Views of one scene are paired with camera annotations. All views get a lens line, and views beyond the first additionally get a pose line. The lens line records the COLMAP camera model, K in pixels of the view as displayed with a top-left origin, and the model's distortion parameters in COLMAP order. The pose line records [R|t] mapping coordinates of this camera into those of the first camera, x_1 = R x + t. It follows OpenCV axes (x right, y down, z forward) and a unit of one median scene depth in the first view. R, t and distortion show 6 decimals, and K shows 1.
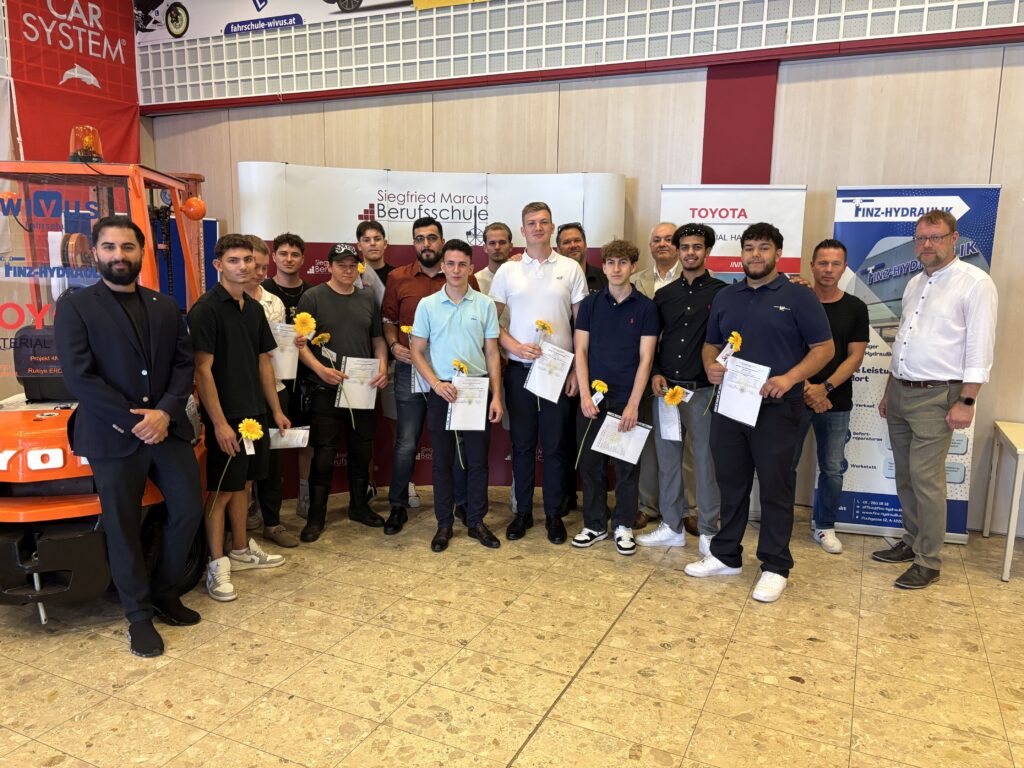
lens RADIAL K [[775.3, 0, 510.9], [0, 775.3, 383.3], [0, 0, 1]] dist [0.047661, -0.054924]
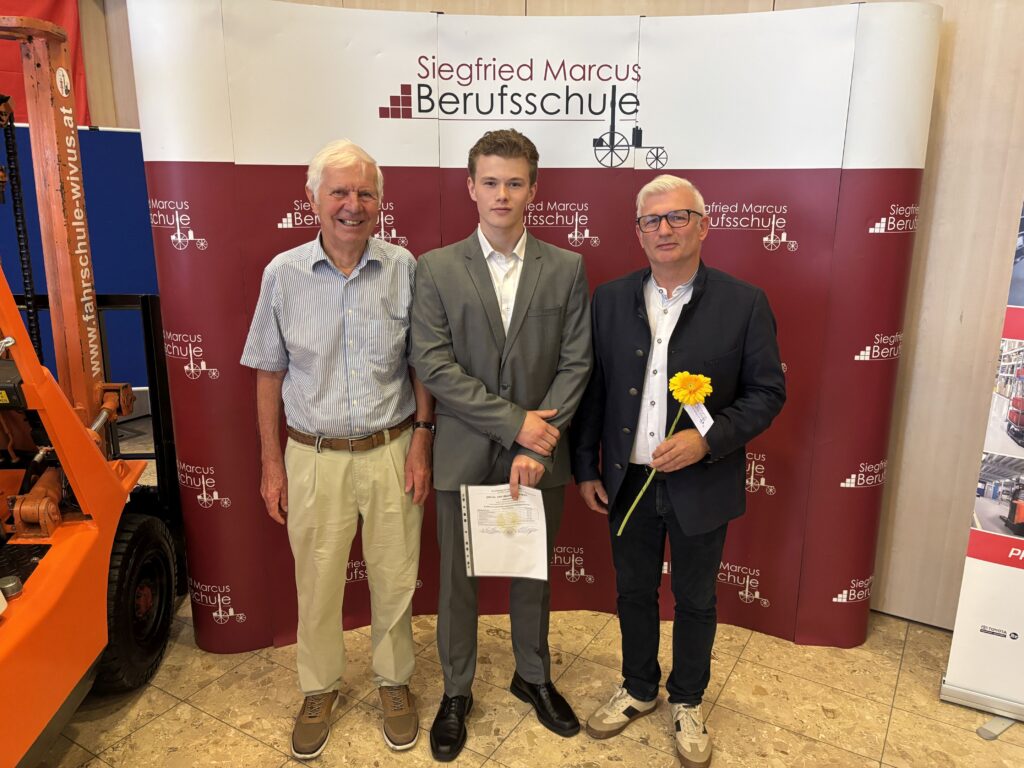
lens RADIAL K [[775.3, 0, 506.9], [0, 775.3, 375.9], [0, 0, 1]] dist [0.047661, -0.054924]
pose [[0.994610, 0.017123, -0.102265, -0.064385], [-0.008883, 0.996716, 0.080491, -0.091052], [0.103307, -0.079149, 0.991495, 0.528362]]
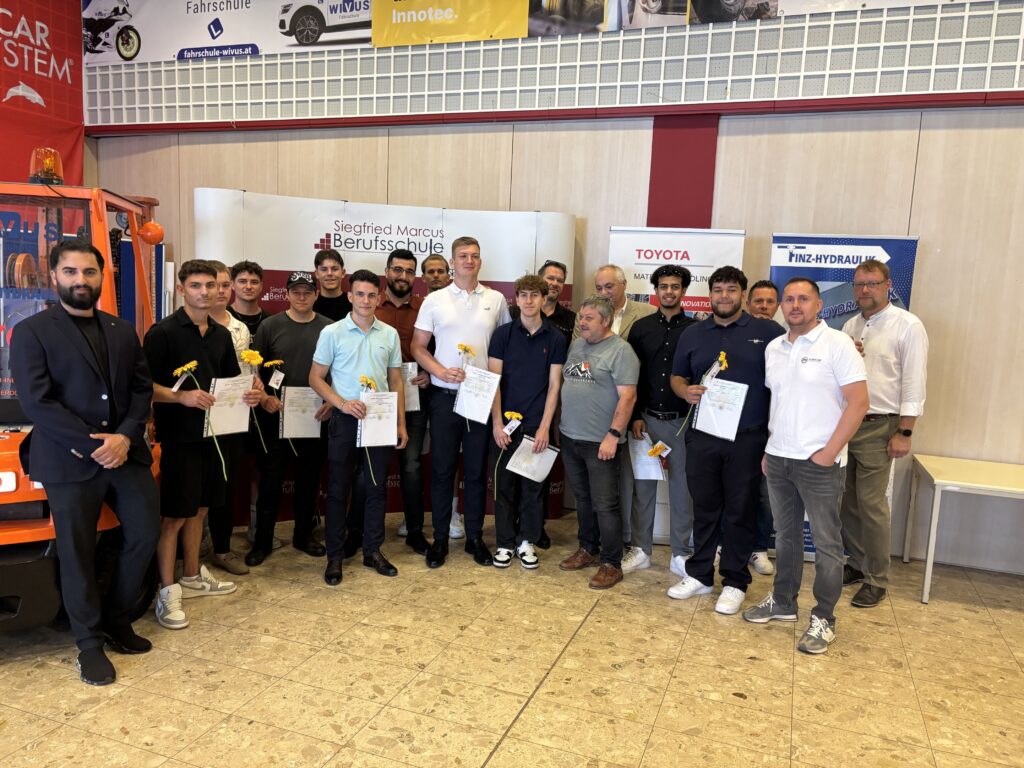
lens RADIAL K [[775.3, 0, 514.9], [0, 775.3, 387.0], [0, 0, 1]] dist [0.047661, -0.054924]
pose [[0.995992, 0.016898, 0.087831, -0.023723], [-0.013797, 0.999264, -0.035790, 0.002059], [-0.088371, 0.034435, 0.995492, -0.025457]]
